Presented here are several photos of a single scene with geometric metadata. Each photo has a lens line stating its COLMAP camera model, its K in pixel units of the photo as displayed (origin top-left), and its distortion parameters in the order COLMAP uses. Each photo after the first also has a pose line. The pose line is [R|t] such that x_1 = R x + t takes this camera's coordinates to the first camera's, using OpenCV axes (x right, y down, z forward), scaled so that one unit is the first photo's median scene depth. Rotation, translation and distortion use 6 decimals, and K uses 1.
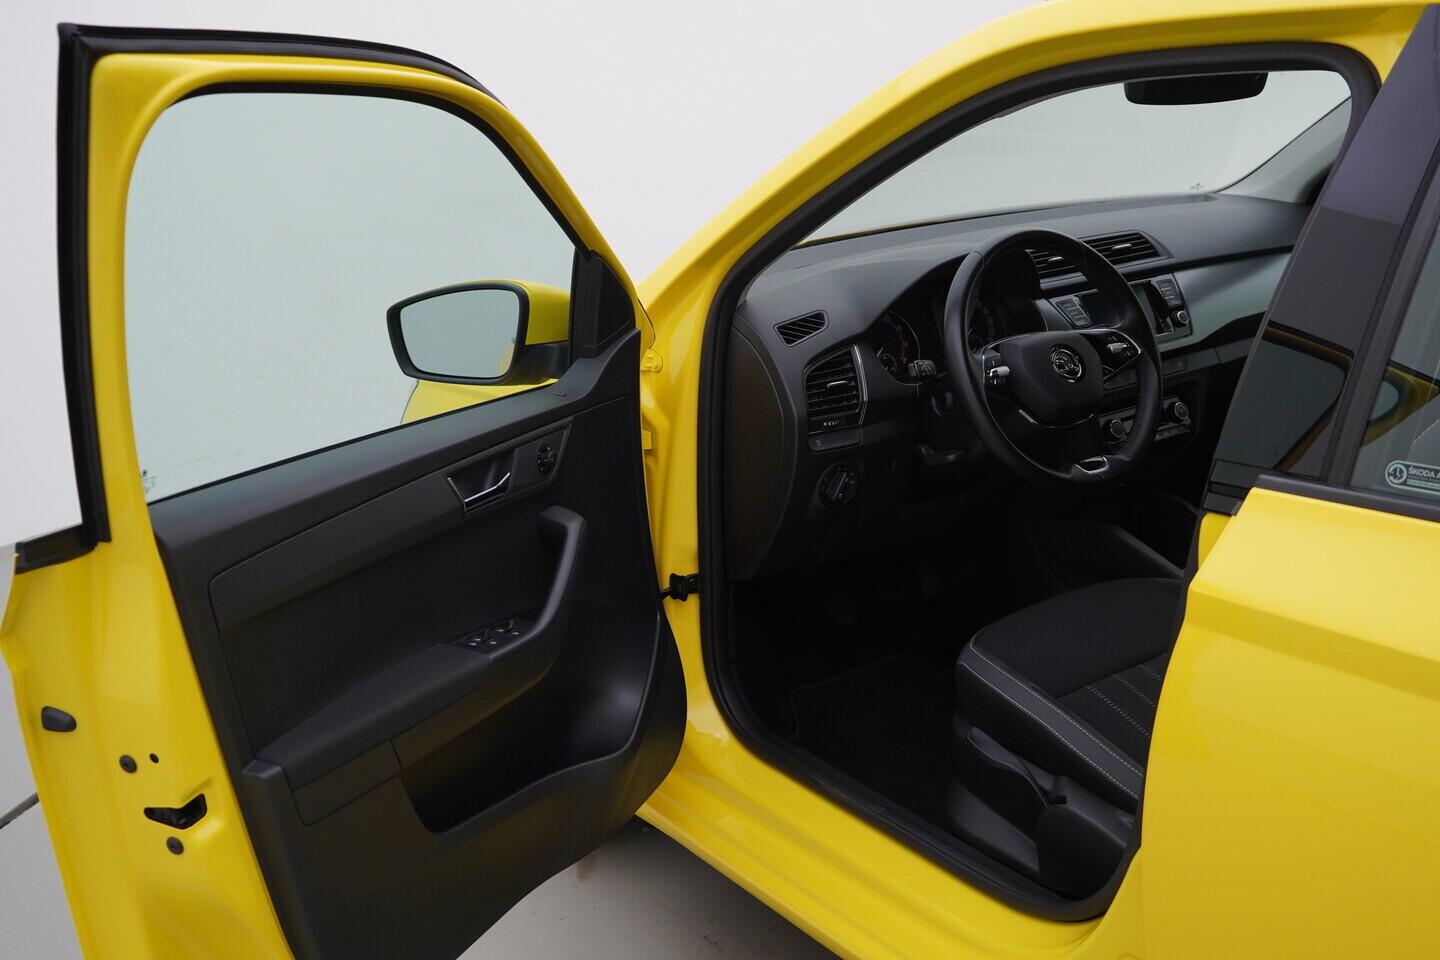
lens RADIAL K [[1487.9, 0, 720.0], [0, 1487.9, 480.0], [0, 0, 1]] dist [-0.002569, 0.032357]
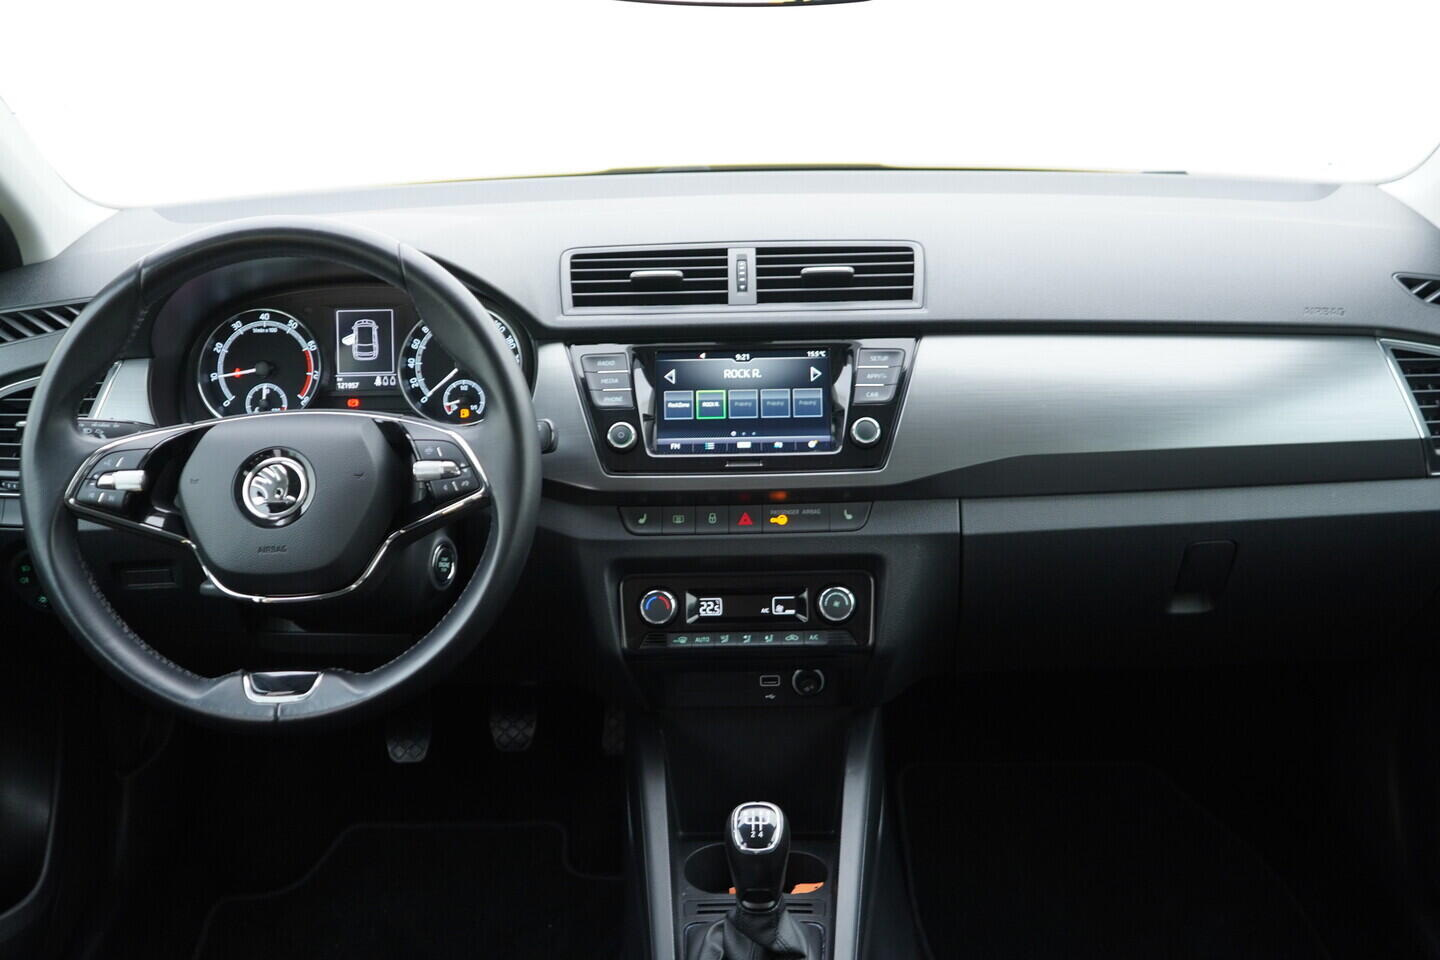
lens RADIAL K [[1487.9, 0, 720.0], [0, 1487.9, 480.0], [0, 0, 1]] dist [-0.002569, 0.032357]
pose [[0.816033, 0.255274, -0.518580, 0.614827], [-0.187447, 0.965577, 0.180345, -0.200989], [0.546766, -0.049961, 0.835793, 0.625018]]
